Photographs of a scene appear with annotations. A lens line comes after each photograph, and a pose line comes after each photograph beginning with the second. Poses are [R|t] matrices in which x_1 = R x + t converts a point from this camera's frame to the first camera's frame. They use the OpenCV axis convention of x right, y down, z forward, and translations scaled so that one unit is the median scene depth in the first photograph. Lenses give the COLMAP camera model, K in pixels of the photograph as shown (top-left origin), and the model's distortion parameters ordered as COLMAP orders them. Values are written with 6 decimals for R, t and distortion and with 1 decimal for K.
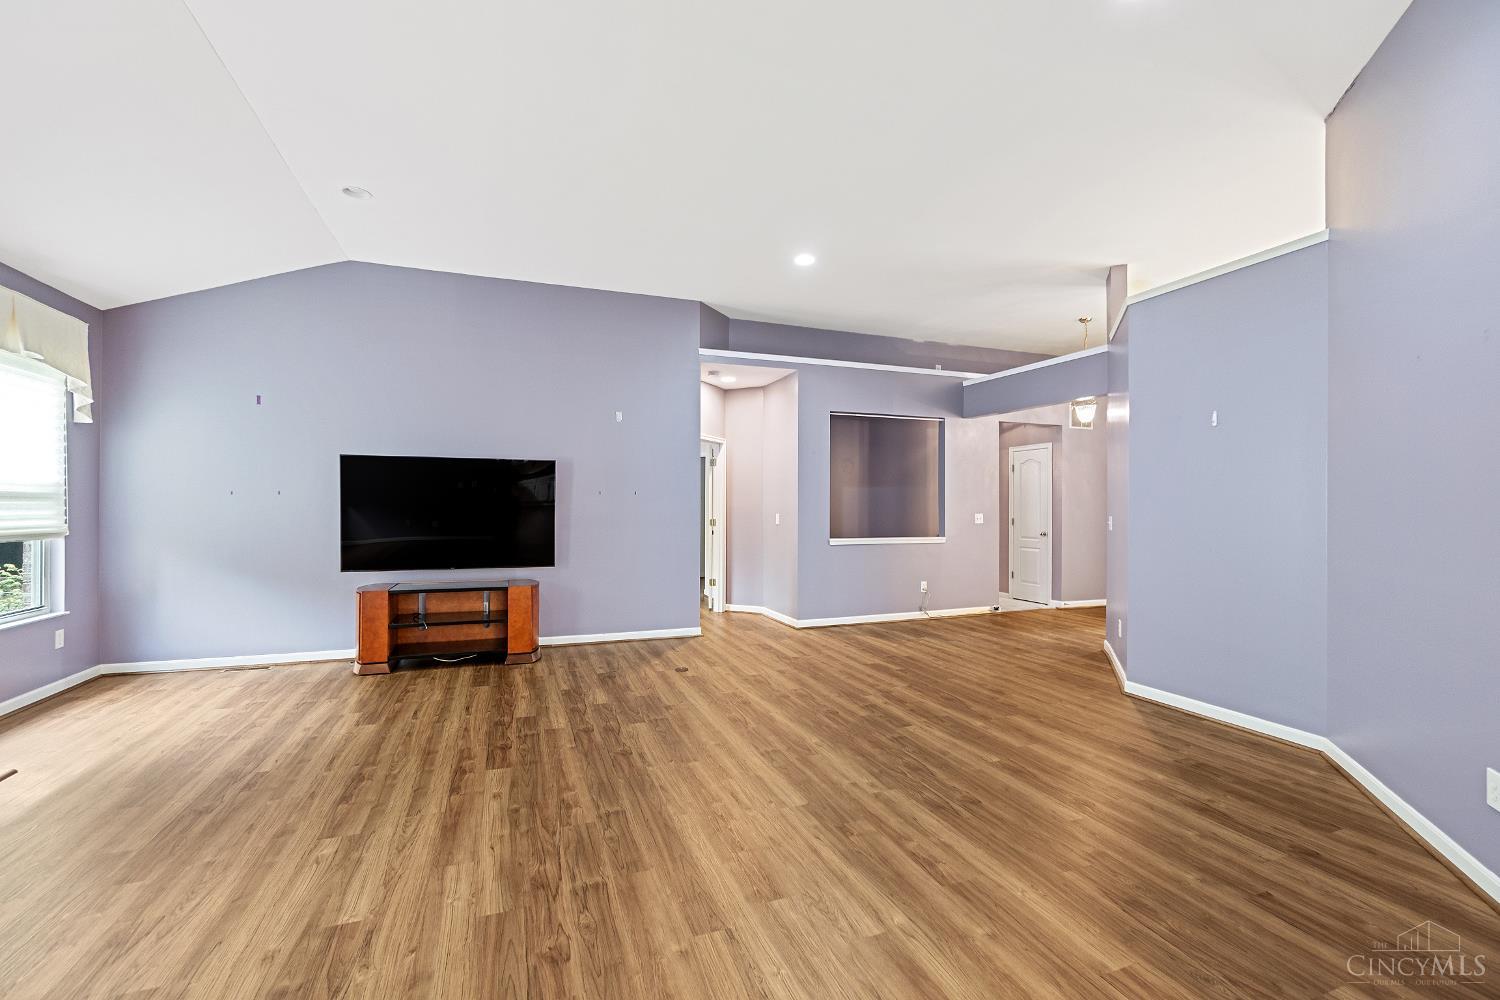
lens RADIAL K [[641.7, 0, 746.8], [0, 641.7, 502.6], [0, 0, 1]] dist [-0.007253, 0.000379]
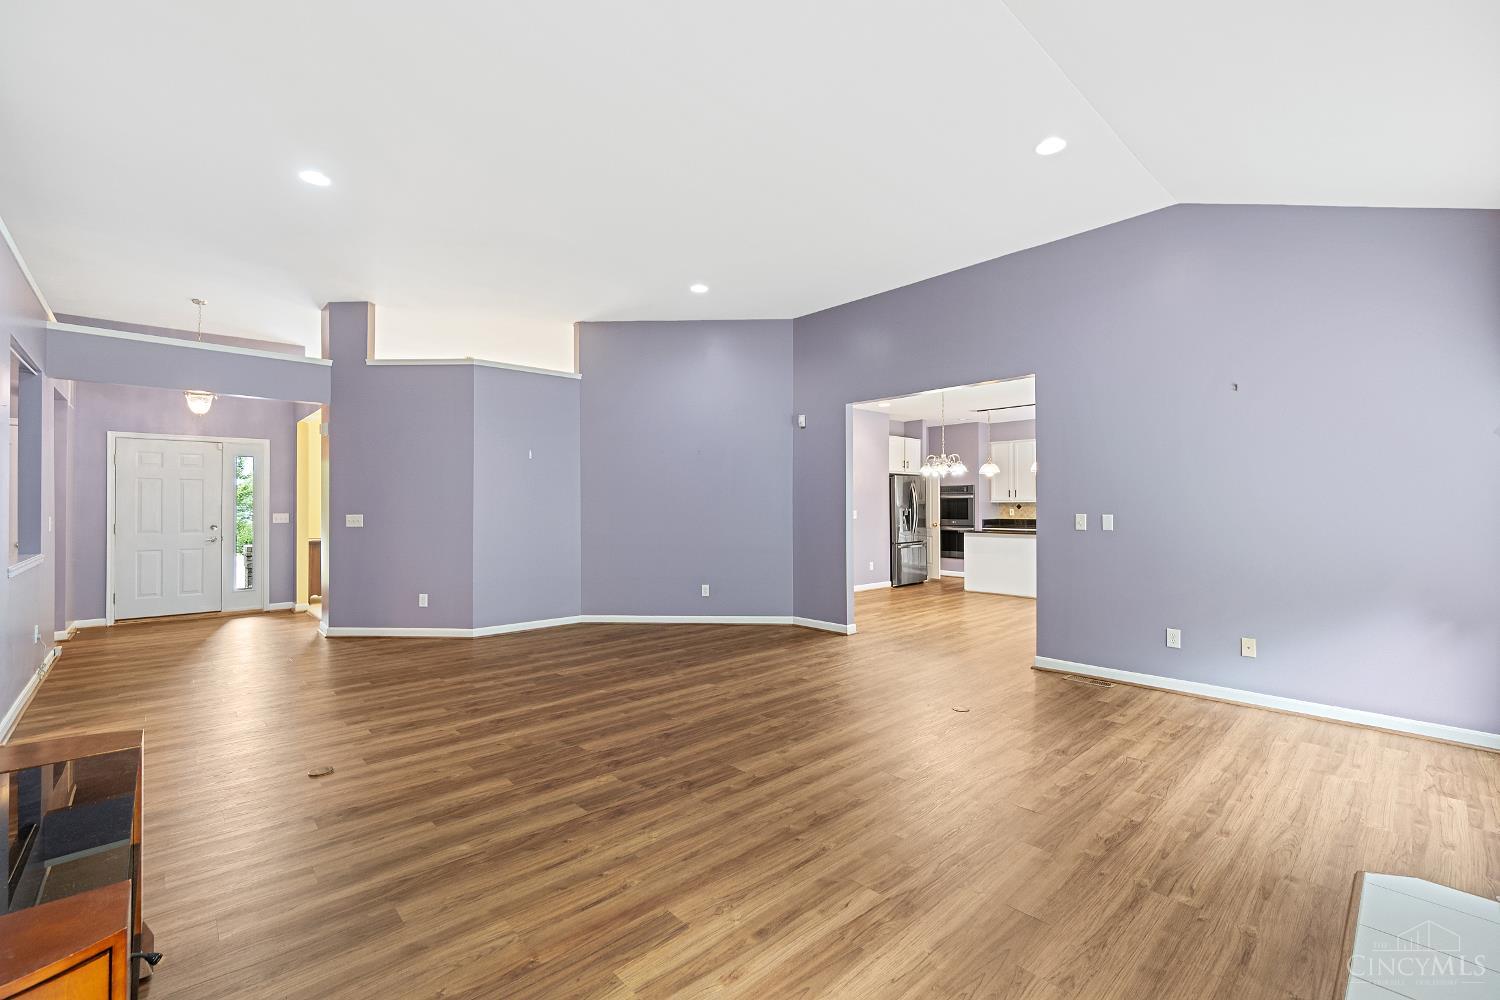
lens RADIAL K [[641.7, 0, 746.8], [0, 641.7, 502.6], [0, 0, 1]] dist [-0.007253, 0.000379]
pose [[-0.376922, 0.001737, 0.926243, -1.173858], [-0.003210, 0.999990, -0.003182, 0.002159], [-0.926240, -0.004172, -0.376912, 1.211987]]
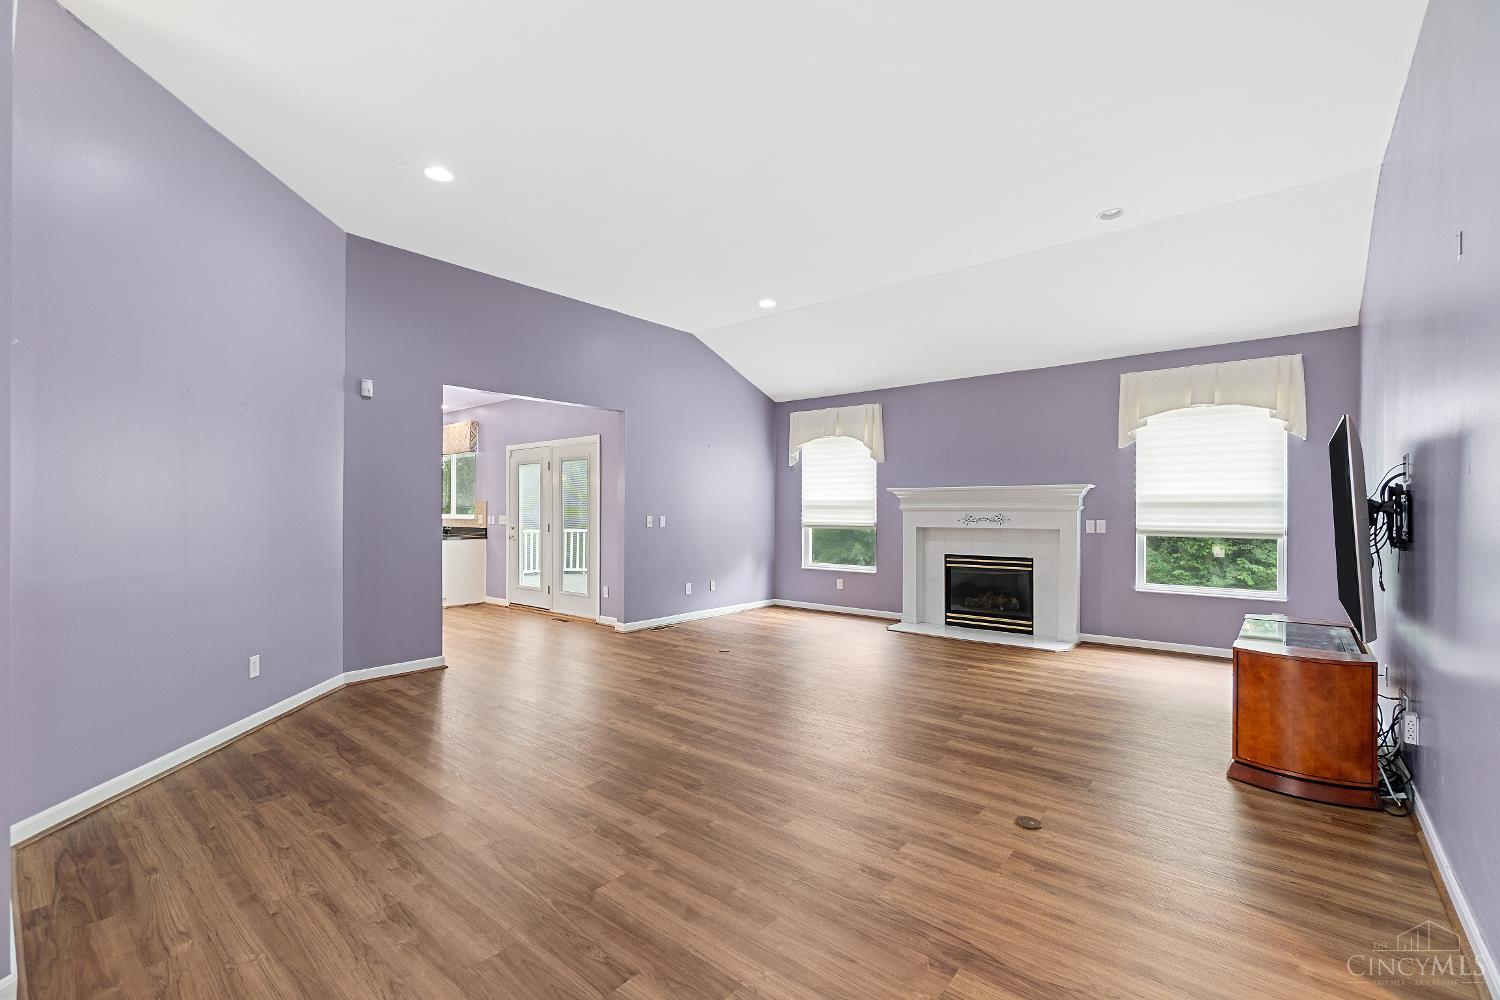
lens RADIAL K [[649.4, 0, 751.8], [0, 649.4, 513.3], [0, 0, 1]] dist [-0.001027, -0.000428]
pose [[-0.869375, -0.003027, -0.494143, 0.506587], [-0.002655, 0.999995, -0.001455, 0.012920], [0.494145, 0.000047, -0.869379, 1.916734]]
